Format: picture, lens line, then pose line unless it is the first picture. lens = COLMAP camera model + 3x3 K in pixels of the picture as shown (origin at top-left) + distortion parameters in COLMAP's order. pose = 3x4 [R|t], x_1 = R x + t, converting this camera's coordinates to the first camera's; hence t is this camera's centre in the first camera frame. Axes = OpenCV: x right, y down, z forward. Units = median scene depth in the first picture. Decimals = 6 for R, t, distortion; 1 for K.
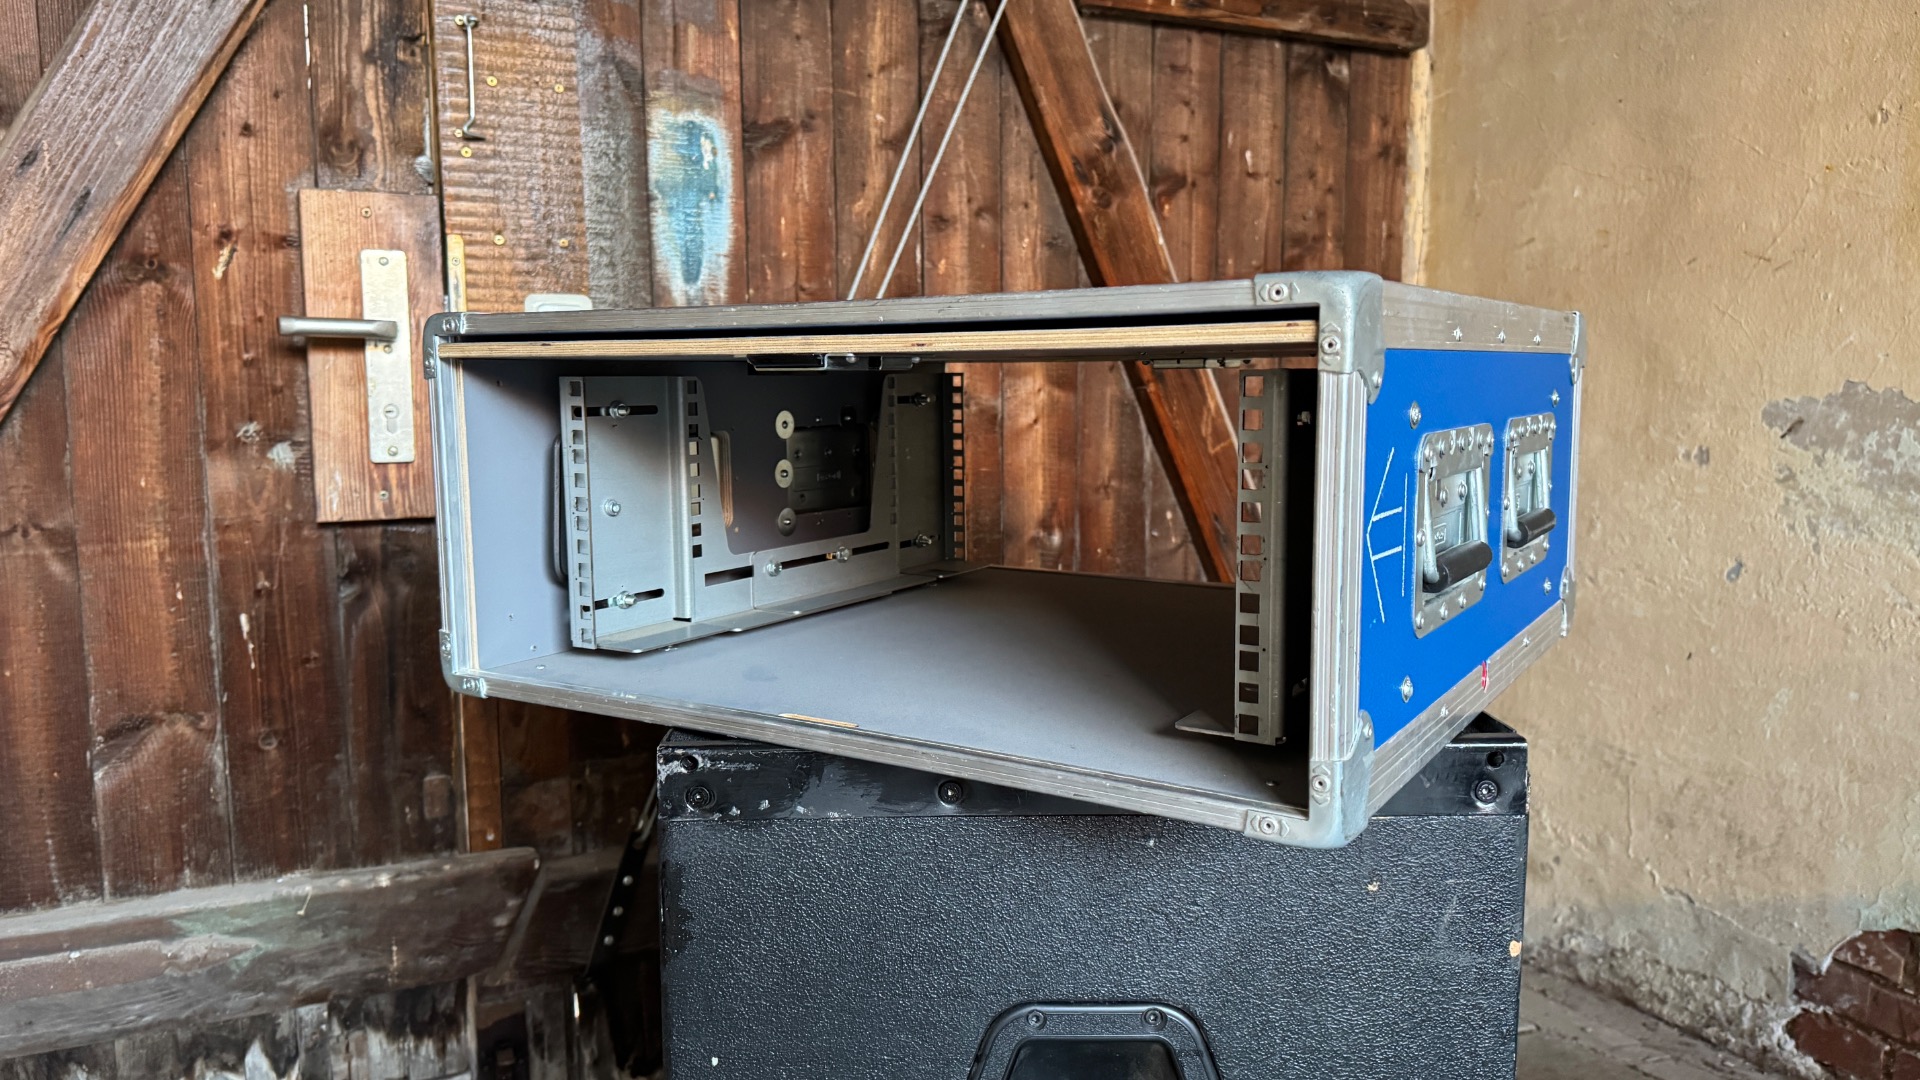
lens RADIAL K [[1348.9, 0, 956.0], [0, 1348.9, 557.0], [0, 0, 1]] dist [0.032294, -0.052141]
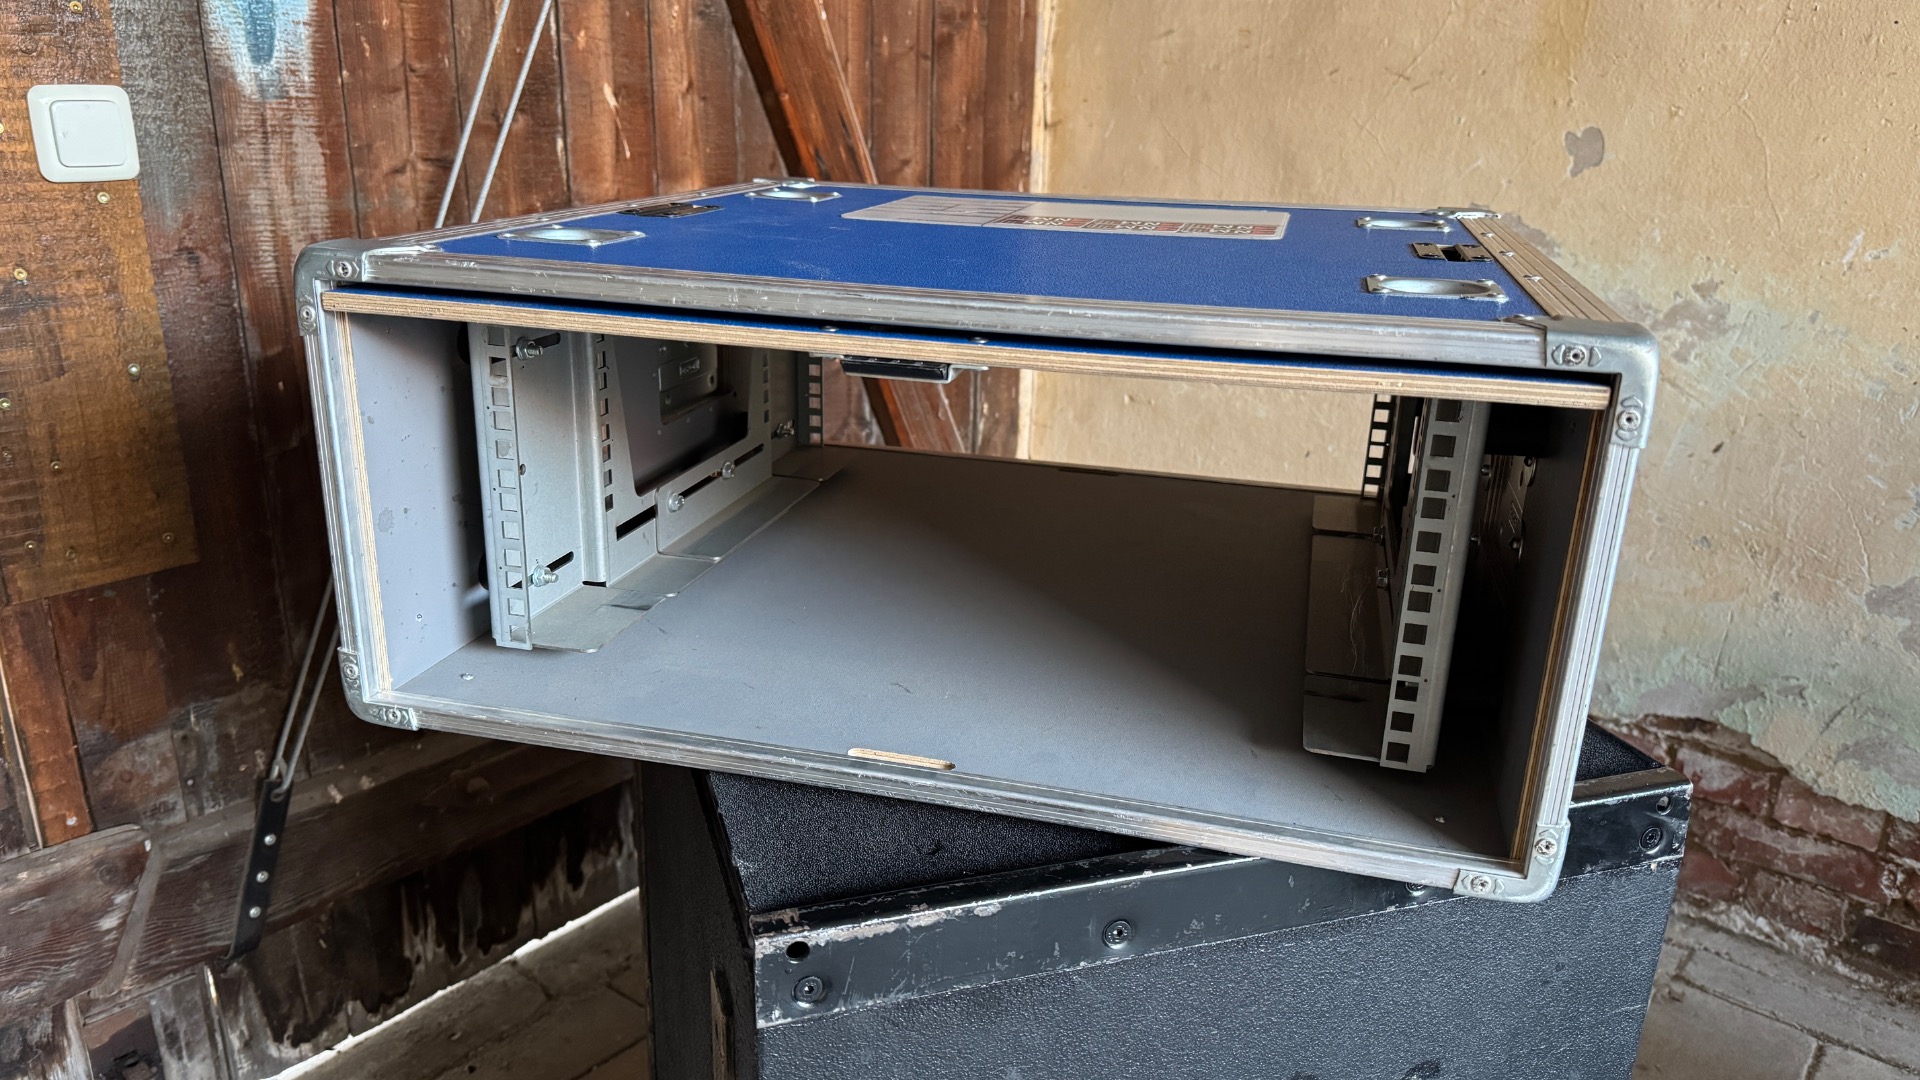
lens RADIAL K [[1348.9, 0, 958.9], [0, 1348.9, 571.5], [0, 0, 1]] dist [0.032294, -0.052141]
pose [[0.913651, -0.106183, 0.392386, -0.173104], [0.018240, 0.975018, 0.221376, -0.091962], [-0.406090, -0.195104, 0.892763, 0.145001]]
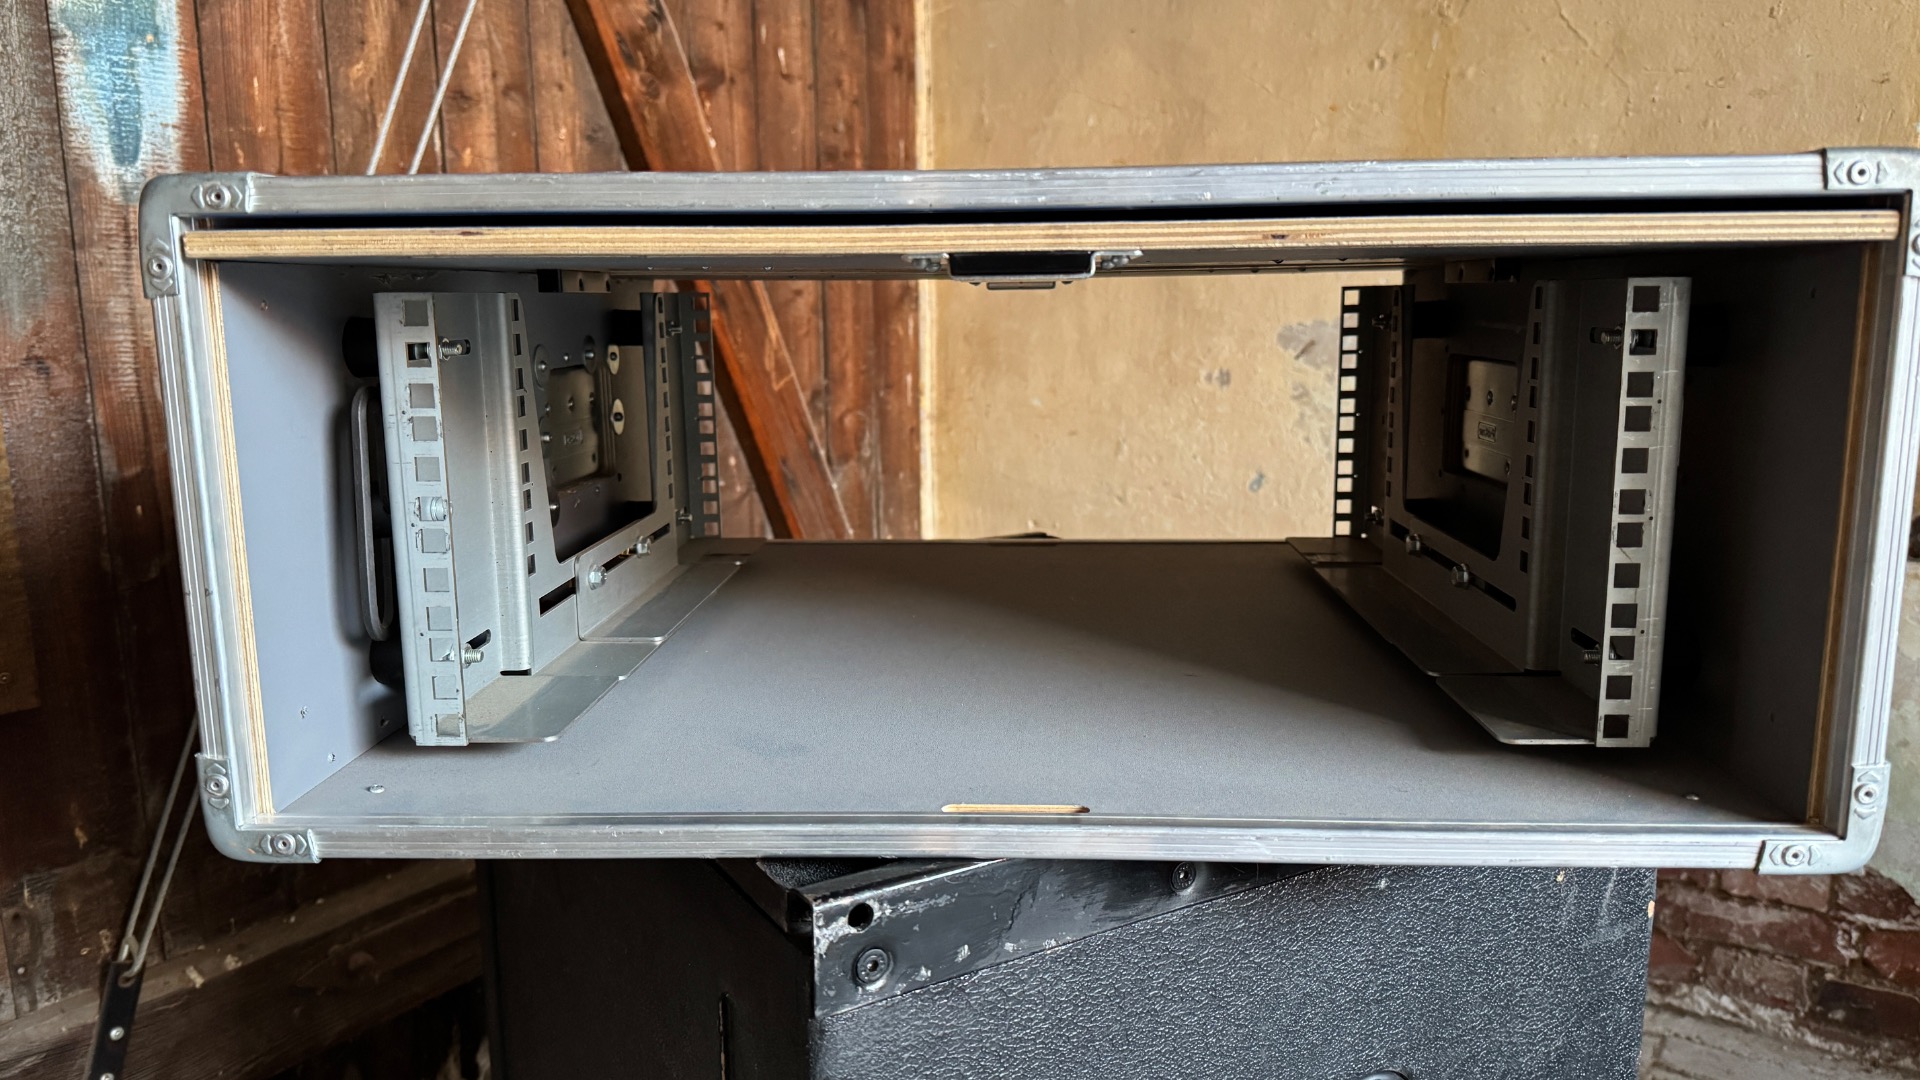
lens RADIAL K [[1348.9, 0, 964.7], [0, 1348.9, 565.9], [0, 0, 1]] dist [0.032294, -0.052141]
pose [[0.862261, -0.097862, 0.496919, -0.195336], [0.070168, 0.994775, 0.074152, -0.022073], [-0.501580, -0.029071, 0.864623, 0.192494]]
